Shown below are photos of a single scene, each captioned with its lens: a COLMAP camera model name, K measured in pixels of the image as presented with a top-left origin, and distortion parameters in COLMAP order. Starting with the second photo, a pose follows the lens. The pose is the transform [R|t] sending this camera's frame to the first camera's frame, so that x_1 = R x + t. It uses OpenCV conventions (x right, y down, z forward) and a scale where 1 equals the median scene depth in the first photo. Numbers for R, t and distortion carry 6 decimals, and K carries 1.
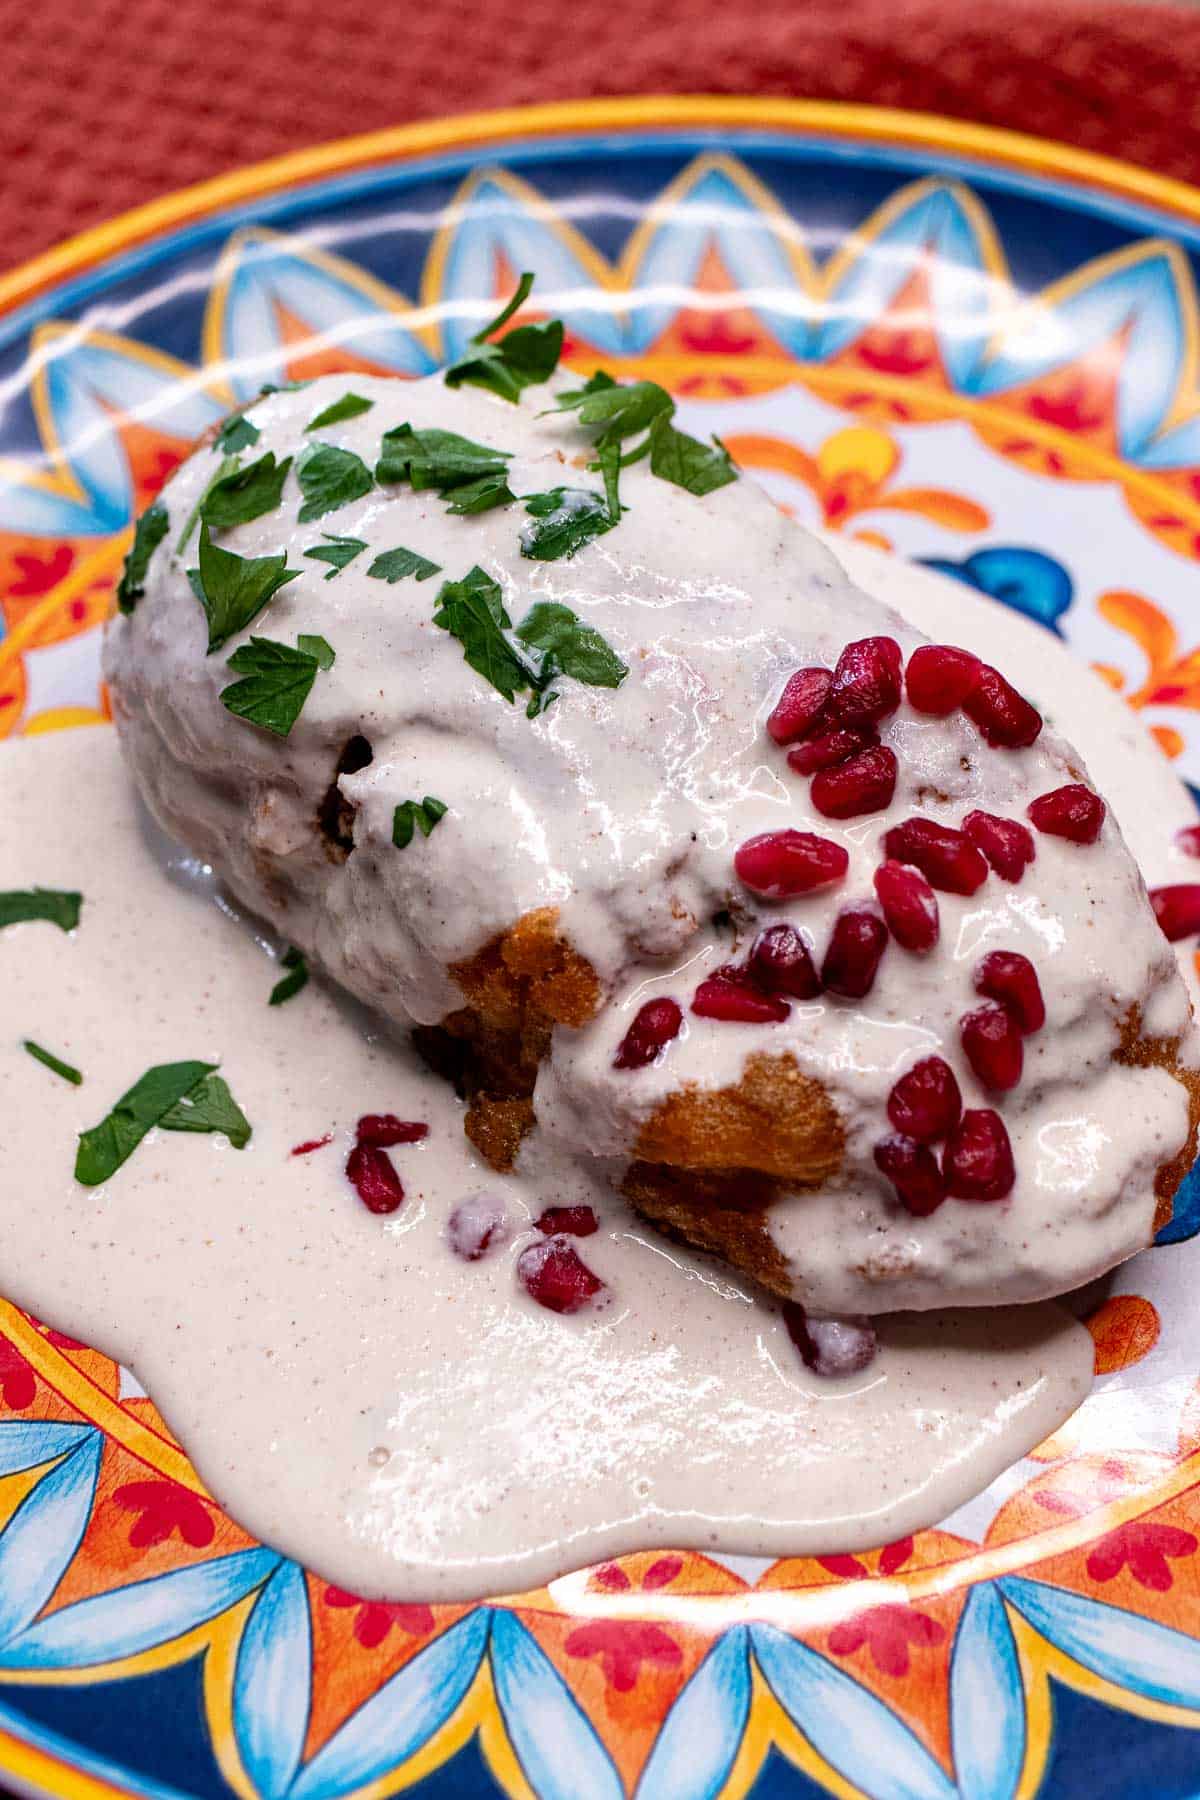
lens RADIAL K [[3112.2, 0, 600.0], [0, 3112.2, 900.0], [0, 0, 1]] dist [0.013006, -0.025611]
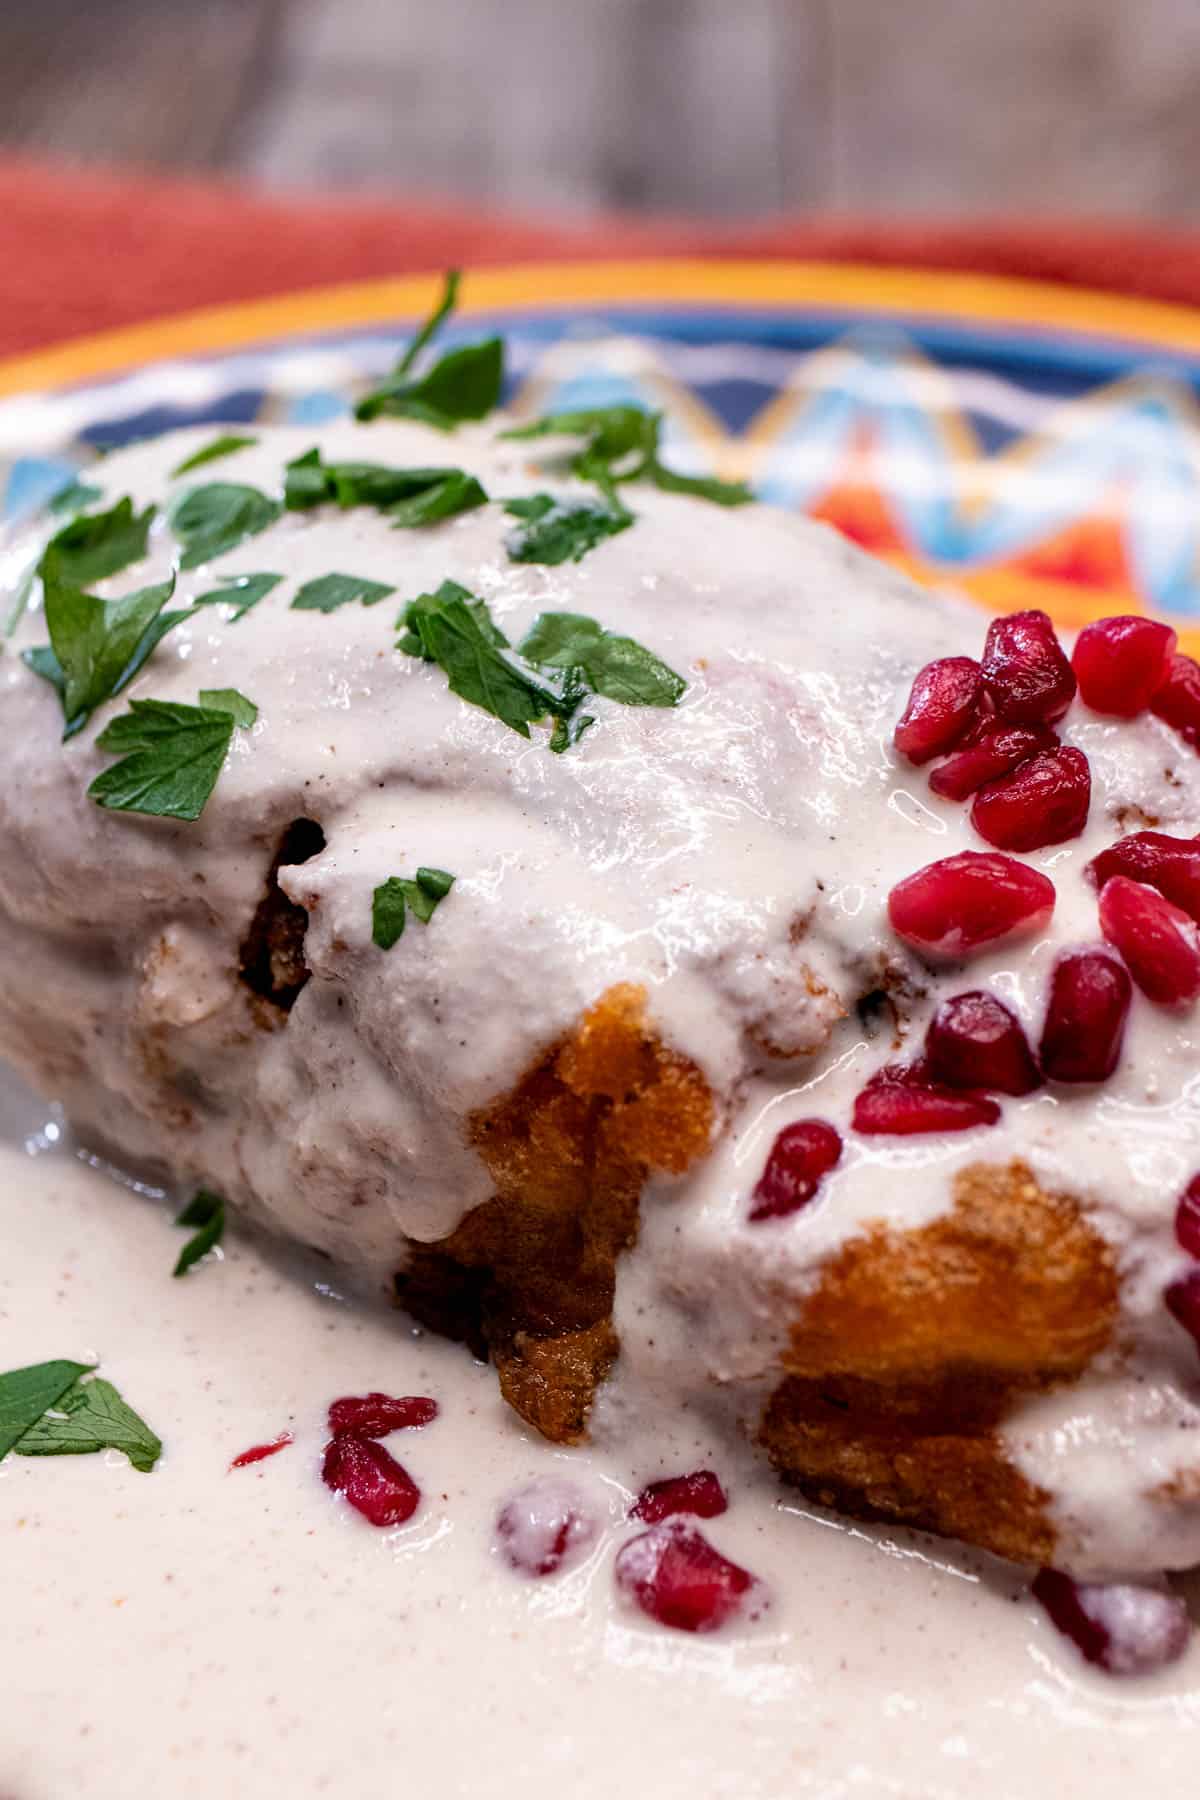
lens RADIAL K [[3014.3, 0, 600.0], [0, 3014.3, 900.0], [0, 0, 1]] dist [0.117385, -1.145713]
pose [[0.988293, -0.070864, 0.135114, -0.105644], [0.103860, 0.961199, -0.255558, 0.144814], [-0.111761, 0.266599, 0.957306, 0.366408]]
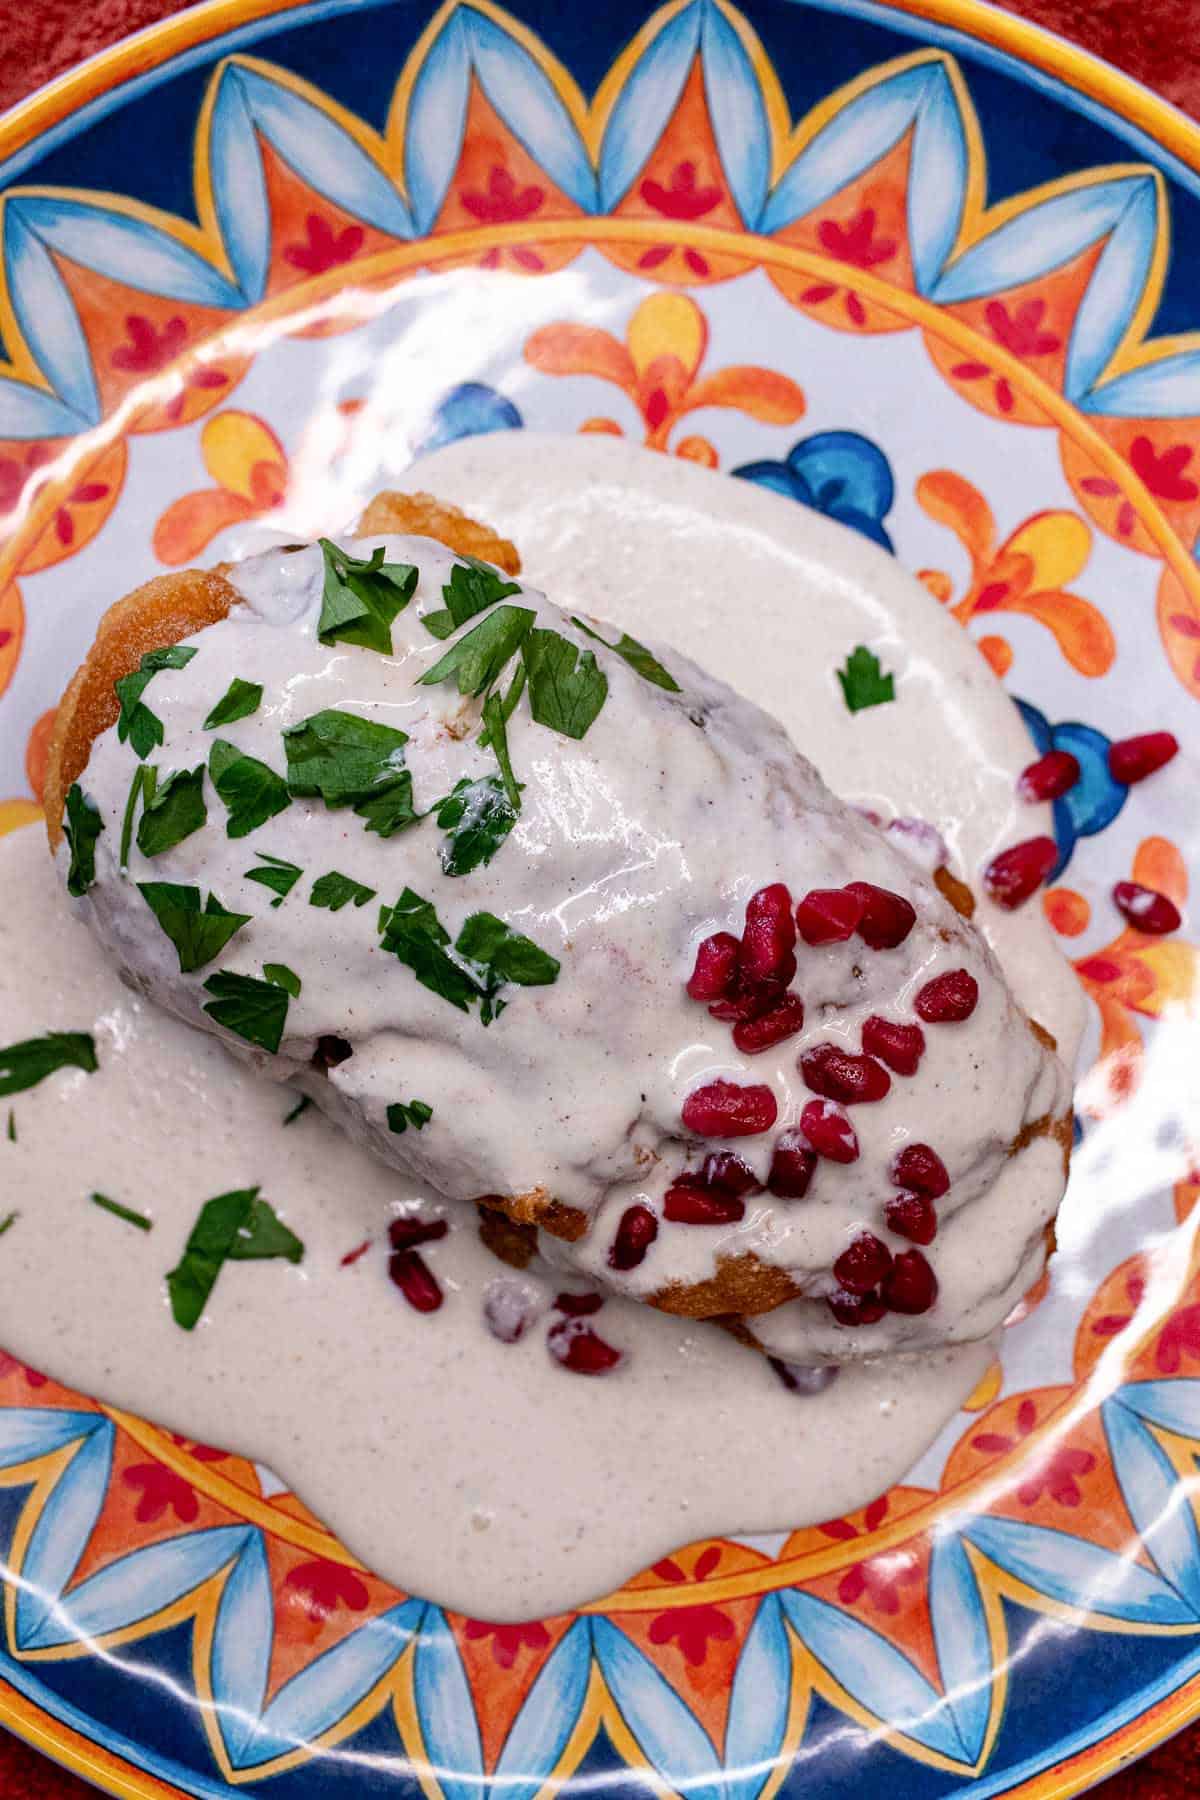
lens RADIAL K [[3014.3, 0, 600.0], [0, 3014.3, 900.0], [0, 0, 1]] dist [0.117385, -1.145713]
pose [[0.979705, -0.199894, 0.014820, 0.011835], [0.153478, 0.795660, 0.585978, -0.745316], [-0.128925, -0.571811, 0.810191, 0.111577]]
